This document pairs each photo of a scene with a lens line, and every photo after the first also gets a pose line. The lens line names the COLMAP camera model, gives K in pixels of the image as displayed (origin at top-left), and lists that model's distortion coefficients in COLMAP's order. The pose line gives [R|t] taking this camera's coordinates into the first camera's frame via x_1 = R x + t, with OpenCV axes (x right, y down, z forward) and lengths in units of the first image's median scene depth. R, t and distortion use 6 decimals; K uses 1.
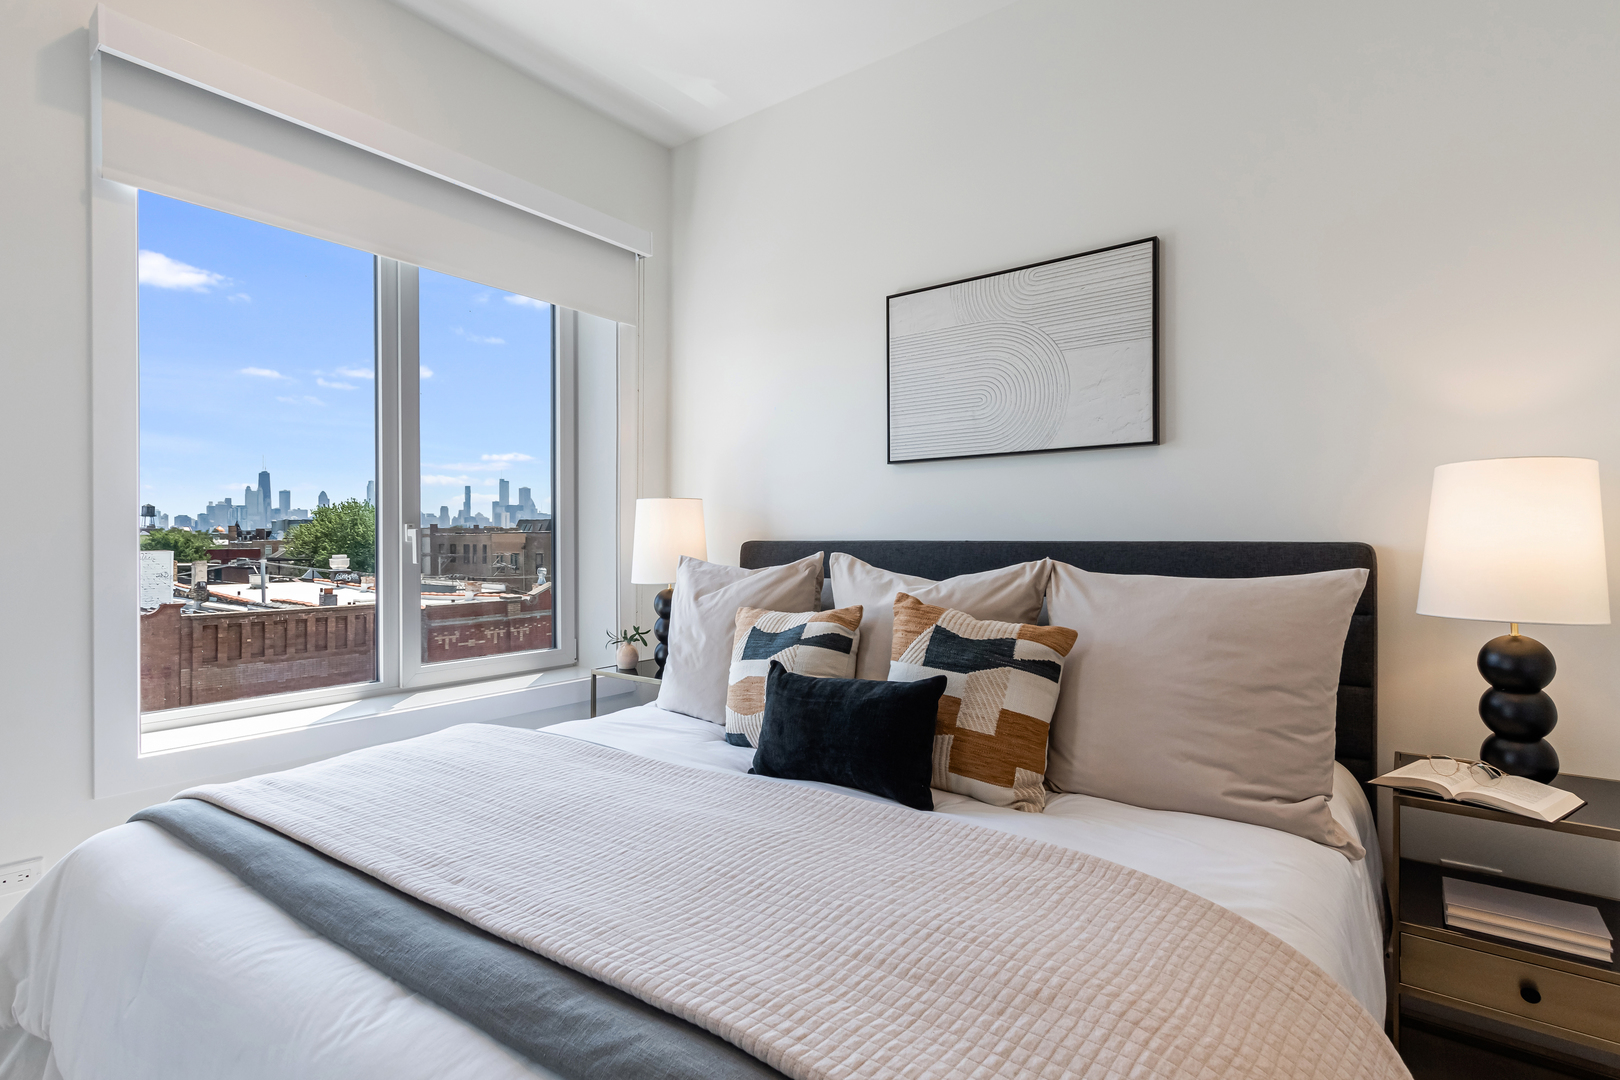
lens RADIAL K [[782.7, 0, 807.6], [0, 782.7, 538.8], [0, 0, 1]] dist [0.002260, 0.000249]
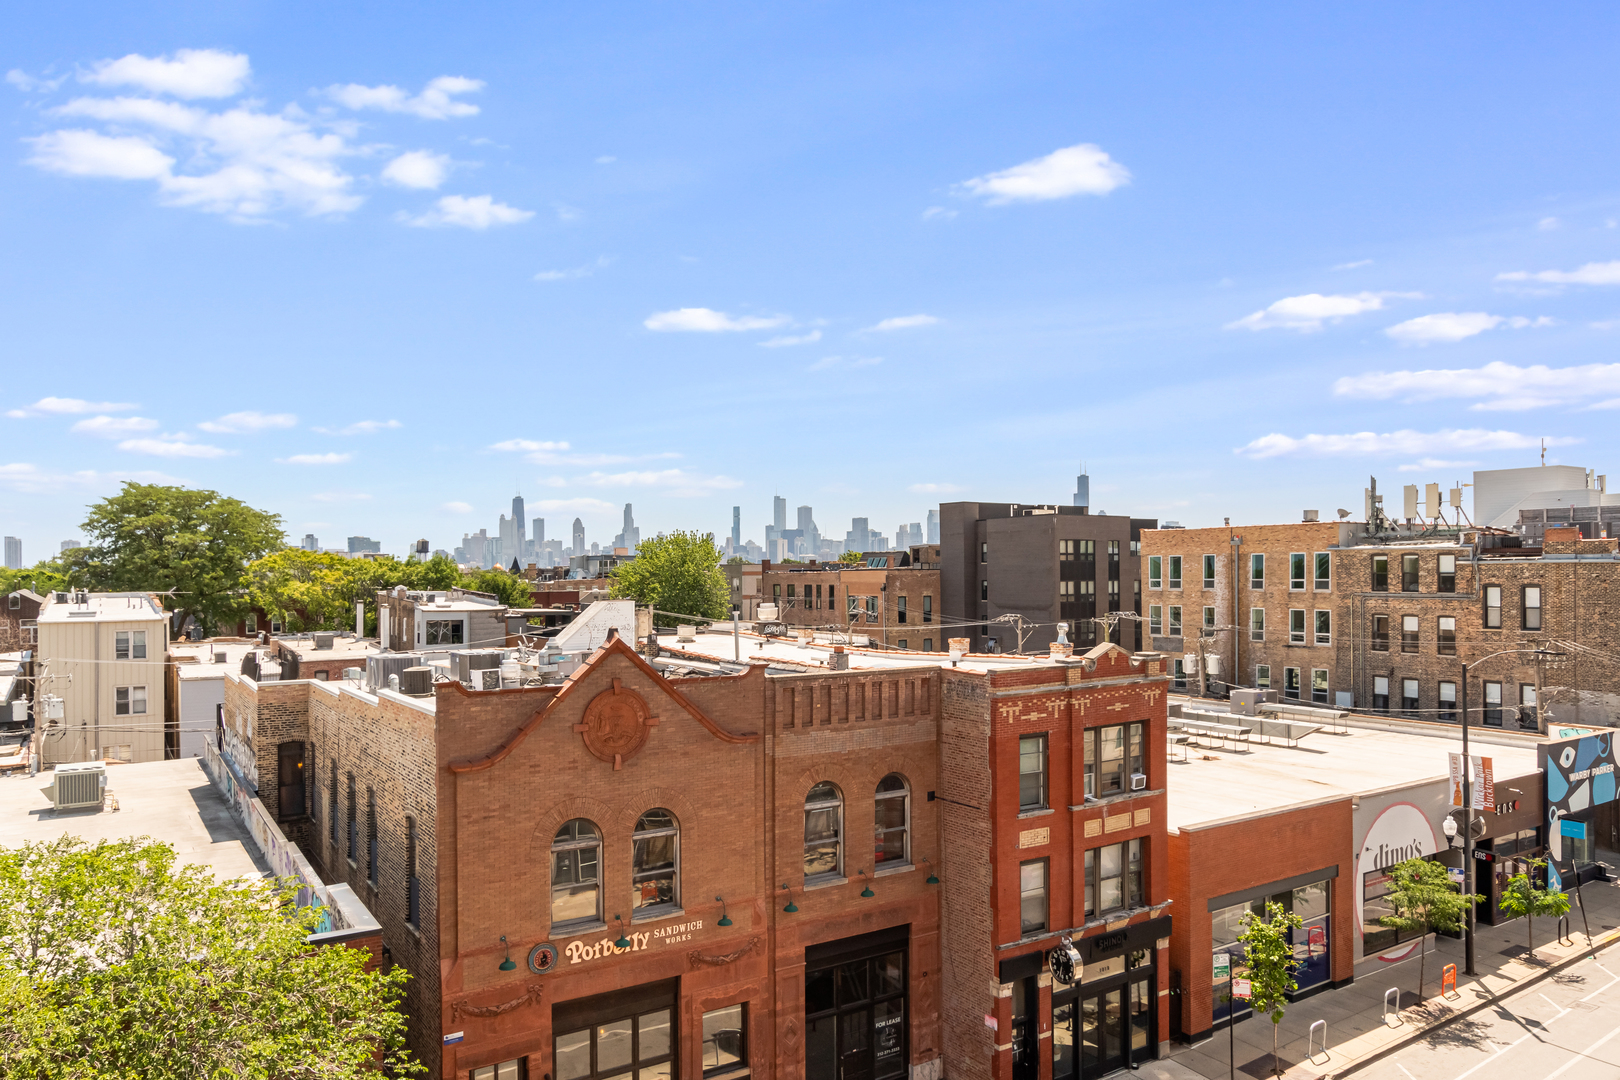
lens RADIAL K [[1083.2, 0, 808.8], [0, 1083.2, 572.6], [0, 0, 1]] dist [-0.002684, -0.000105]
pose [[0.941131, -0.008896, -0.337925, -0.249840], [0.009235, 0.999957, -0.000604, -0.018629], [0.337916, -0.002553, 0.941173, -0.145113]]
